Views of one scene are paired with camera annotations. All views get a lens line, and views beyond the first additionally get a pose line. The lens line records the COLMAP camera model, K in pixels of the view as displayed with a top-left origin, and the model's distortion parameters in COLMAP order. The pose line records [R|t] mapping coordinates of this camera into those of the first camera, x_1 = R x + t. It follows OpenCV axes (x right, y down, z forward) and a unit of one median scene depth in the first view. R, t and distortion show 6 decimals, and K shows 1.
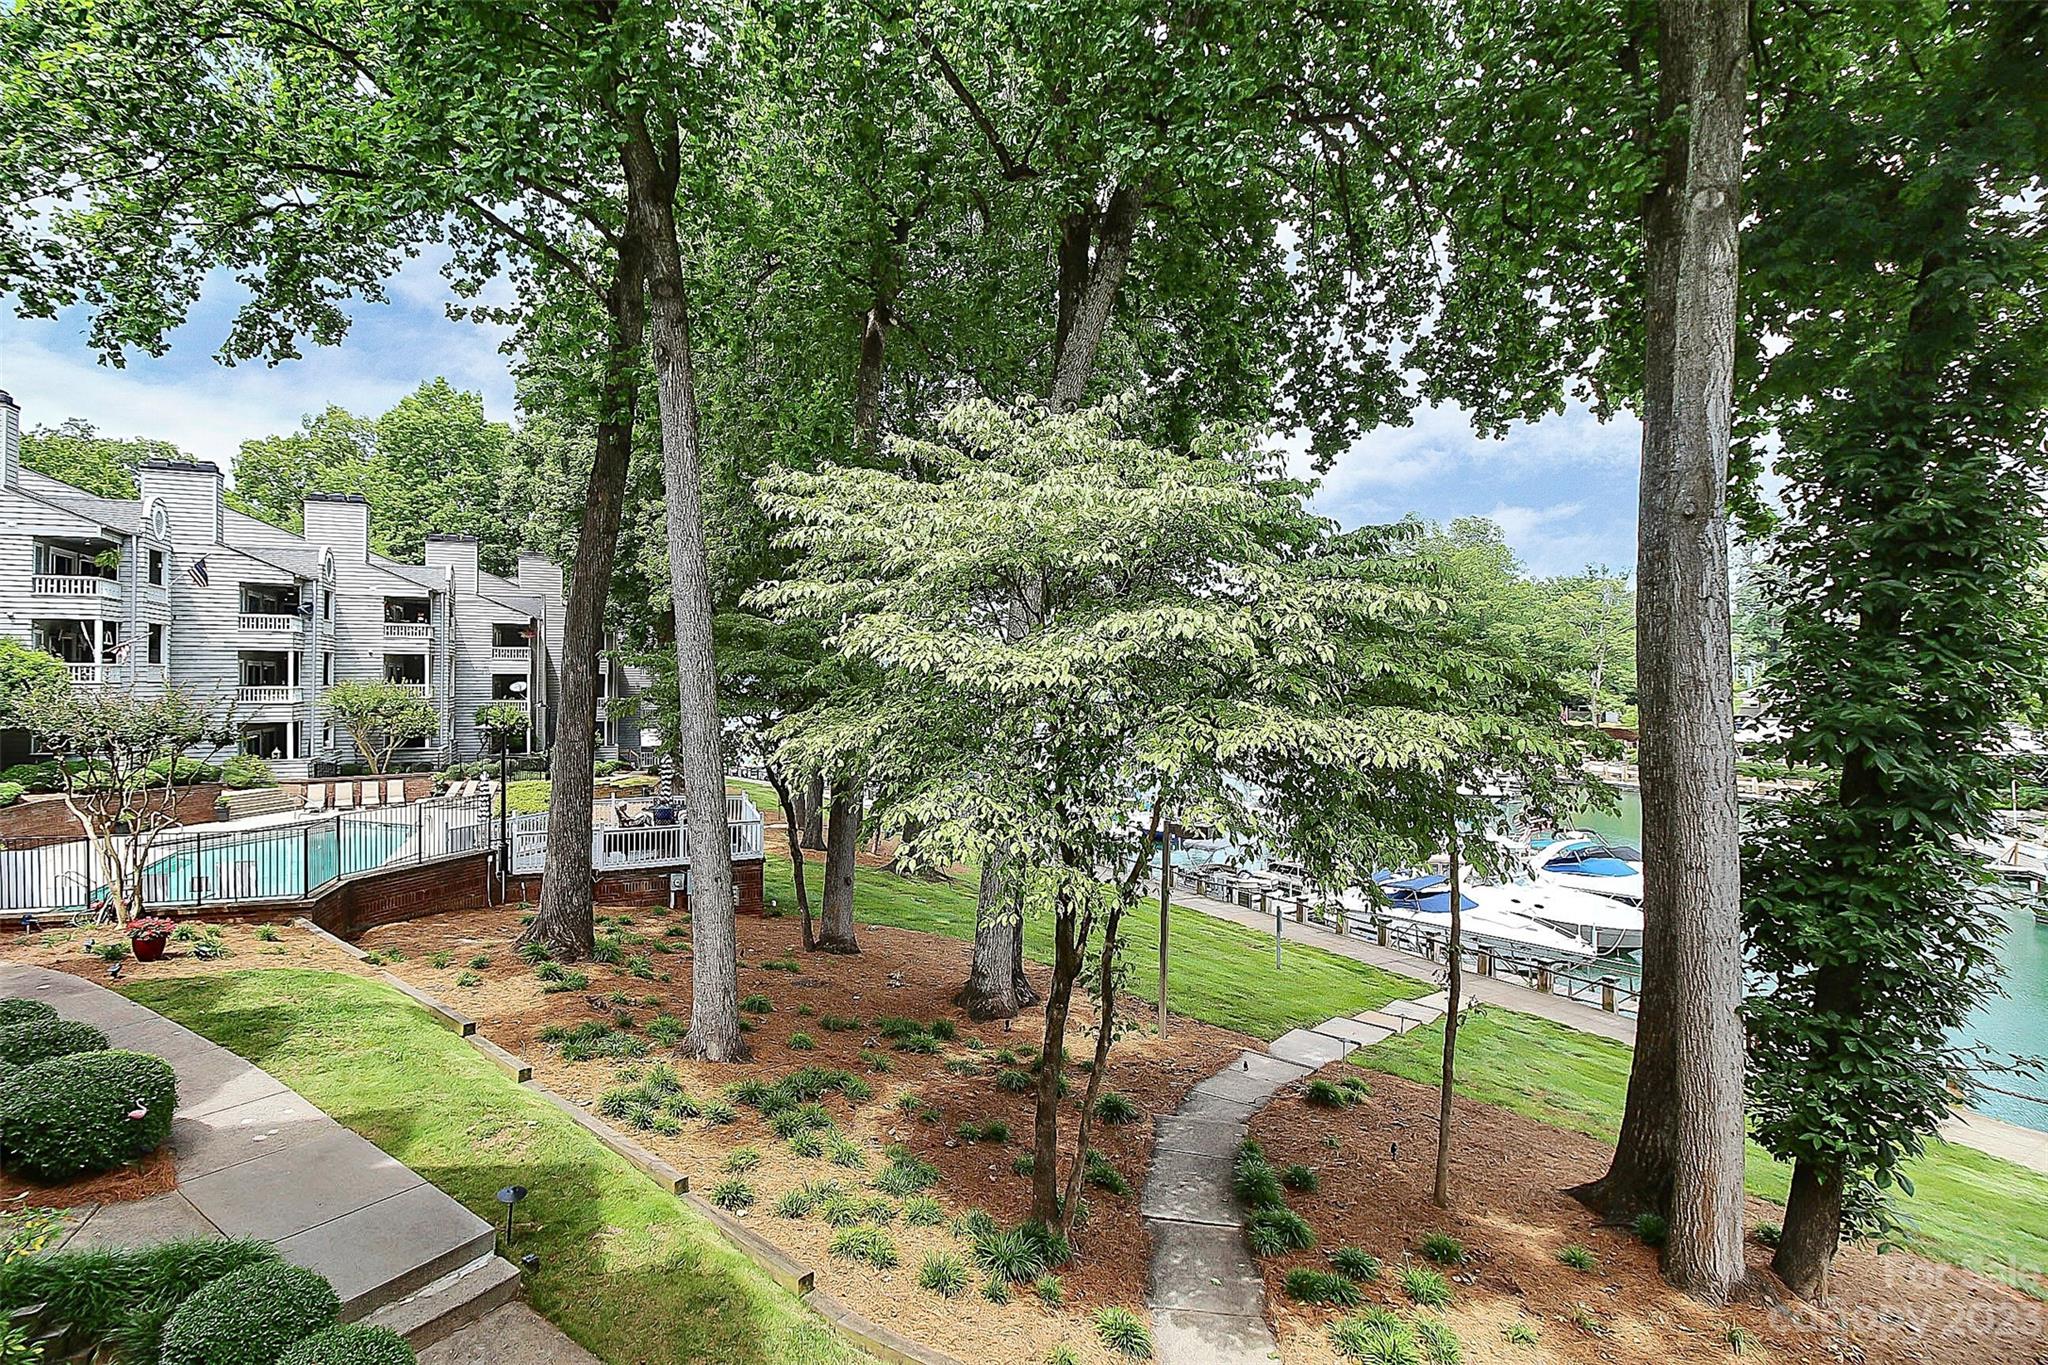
lens RADIAL K [[975.8, 0, 1056.3], [0, 975.8, 667.4], [0, 0, 1]] dist [-0.015946, -0.000559]
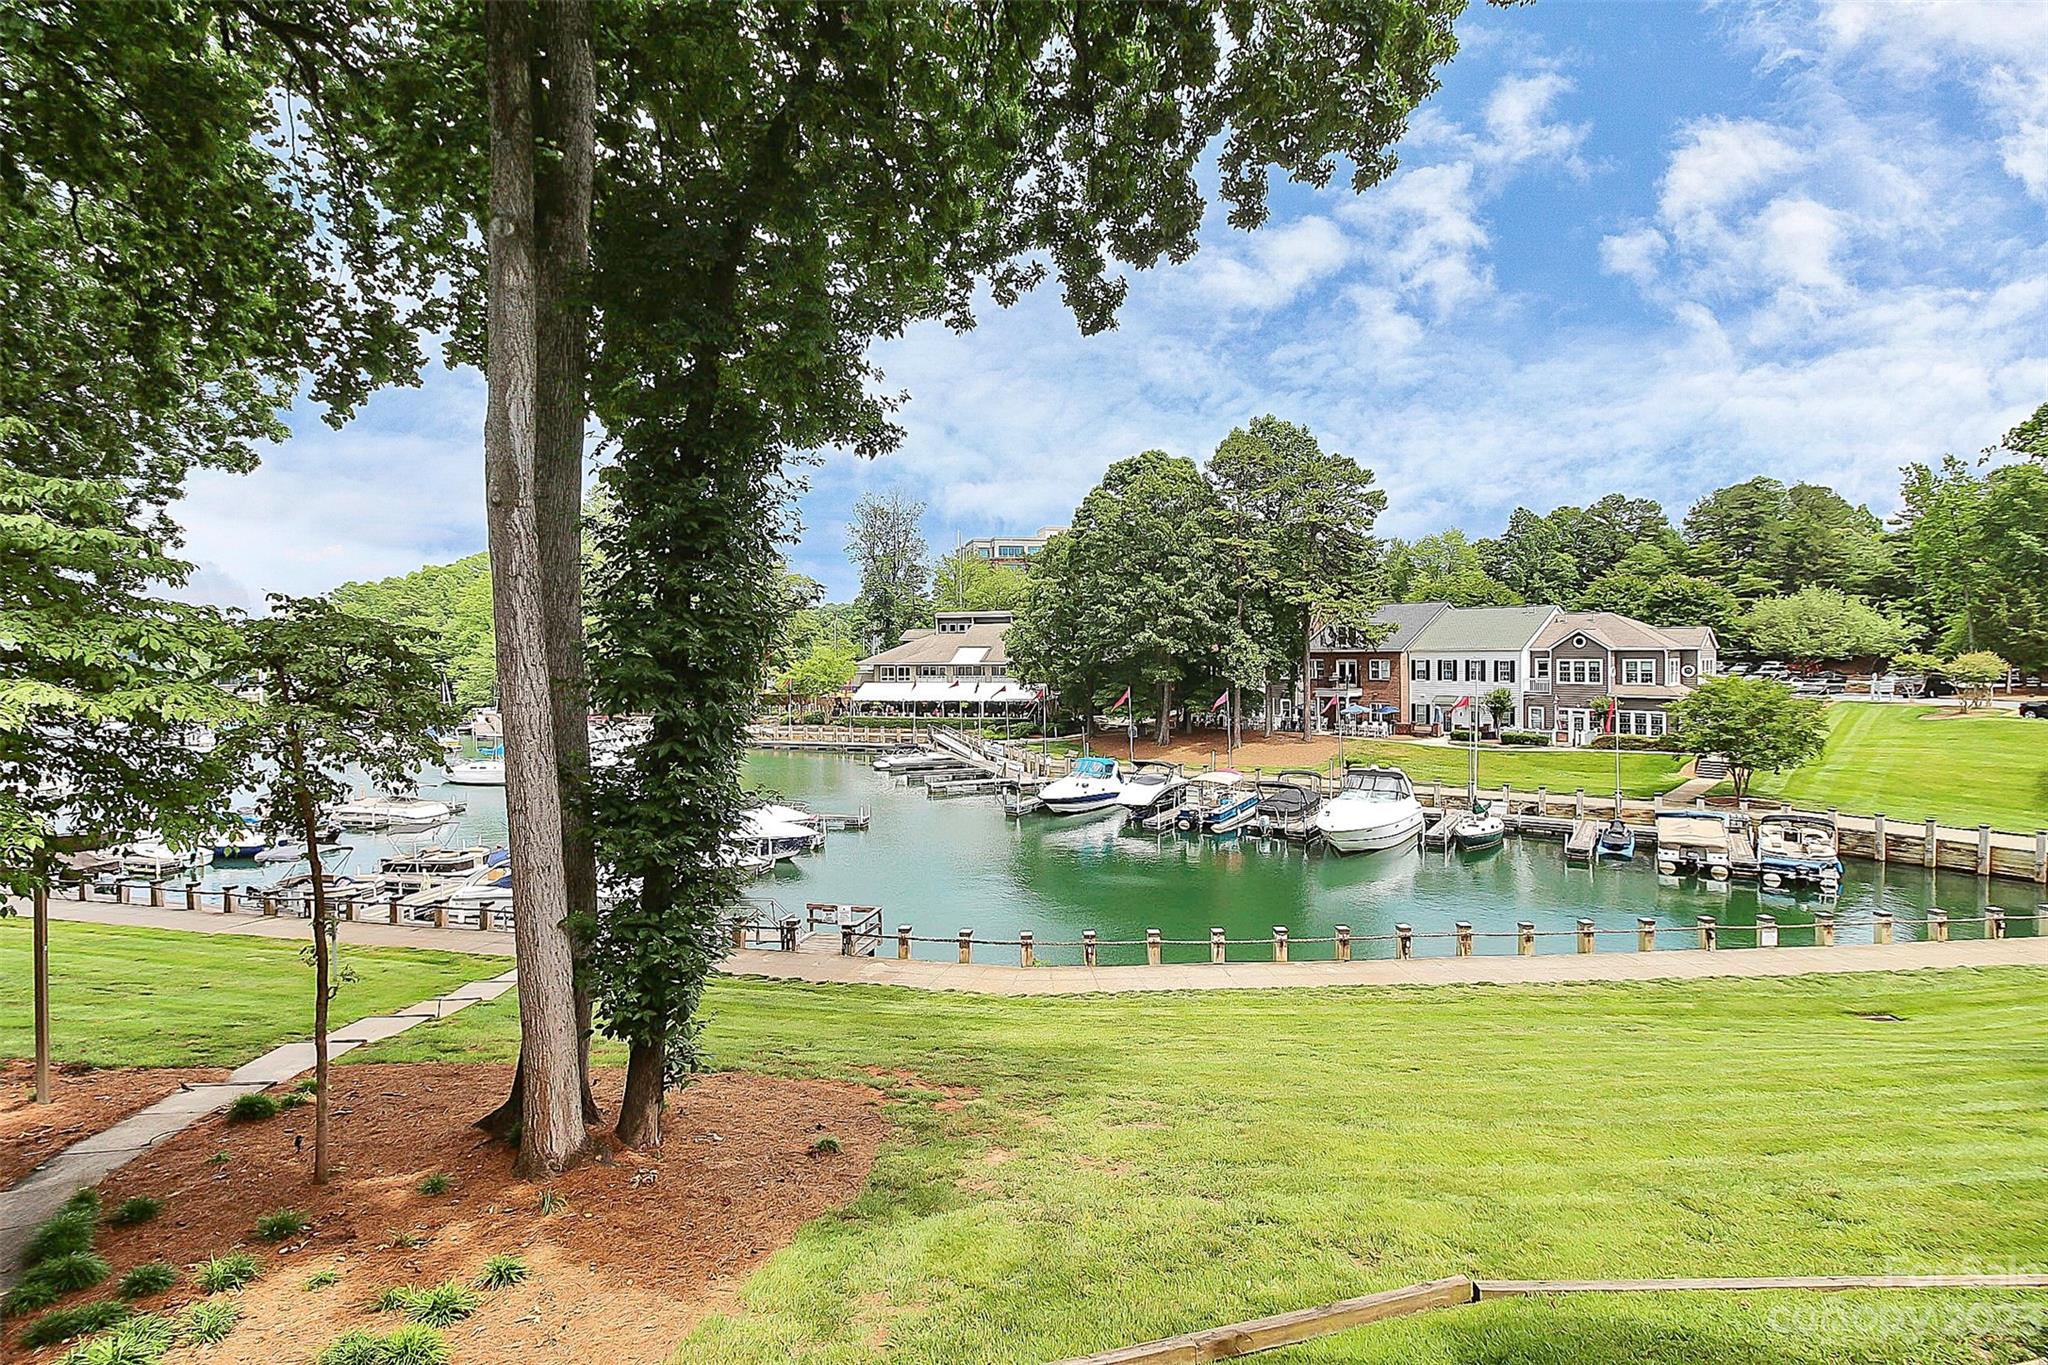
lens RADIAL K [[955.4, 0, 1040.8], [0, 955.4, 657.9], [0, 0, 1]] dist [0.000808, -0.011651]
pose [[0.702174, -0.016572, 0.711813, 0.111612], [0.003690, 0.999800, 0.019636, 0.002524], [-0.711996, -0.011162, 0.702095, -0.091642]]
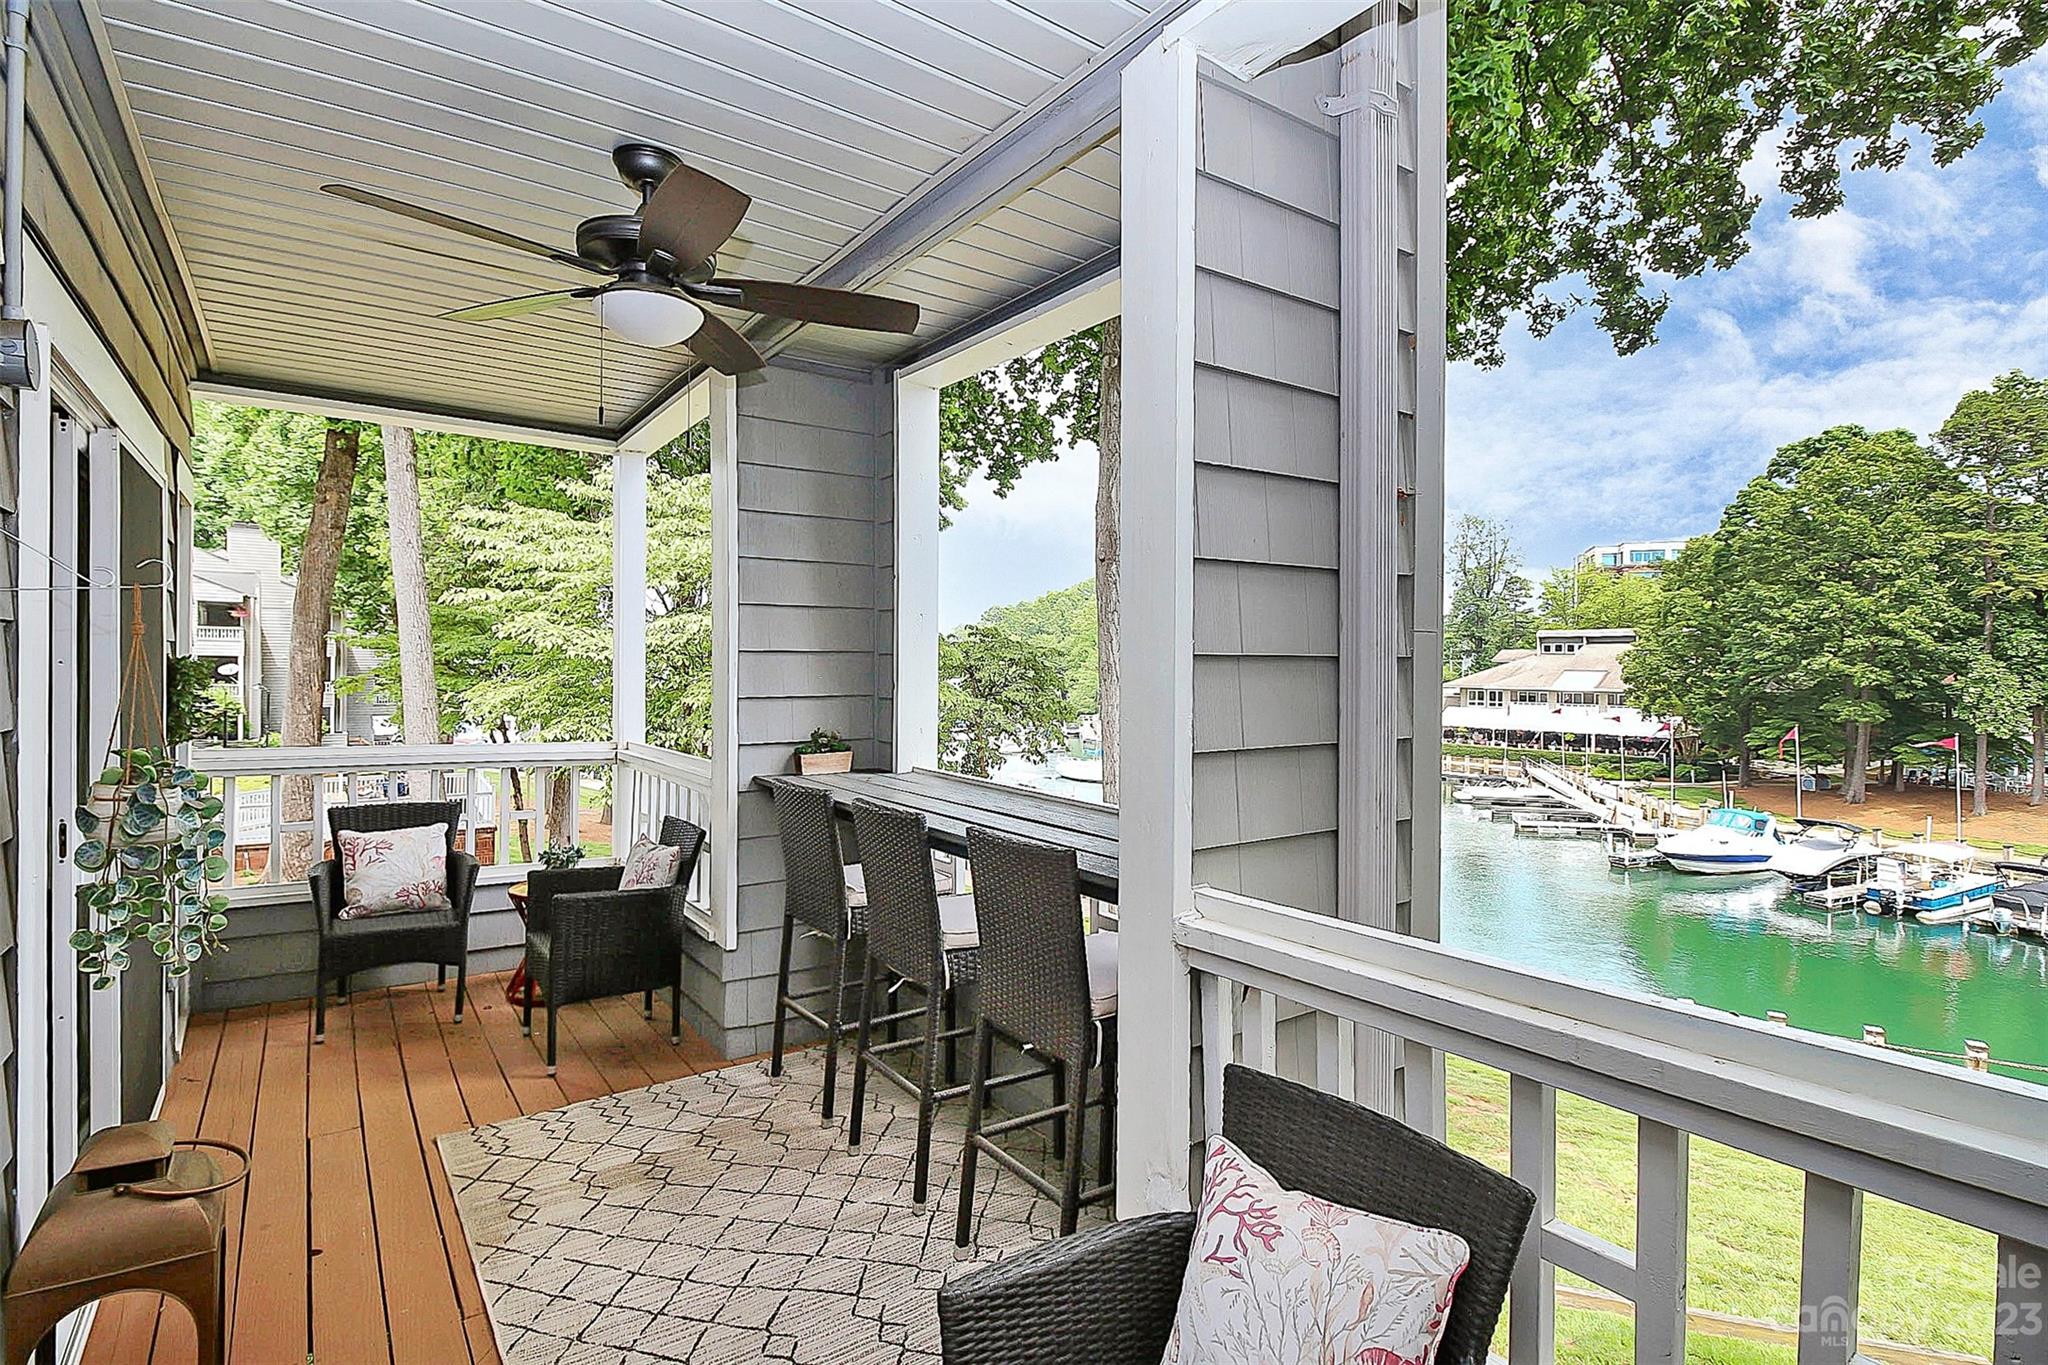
lens RADIAL K [[963.9, 0, 1021.0], [0, 963.9, 667.9], [0, 0, 1]] dist [-0.005928, -0.002204]
pose [[0.982282, 0.007446, 0.187261, 0.087228], [-0.009848, 0.999881, 0.011901, 0.000954], [-0.187150, -0.013535, 0.982238, -0.192115]]
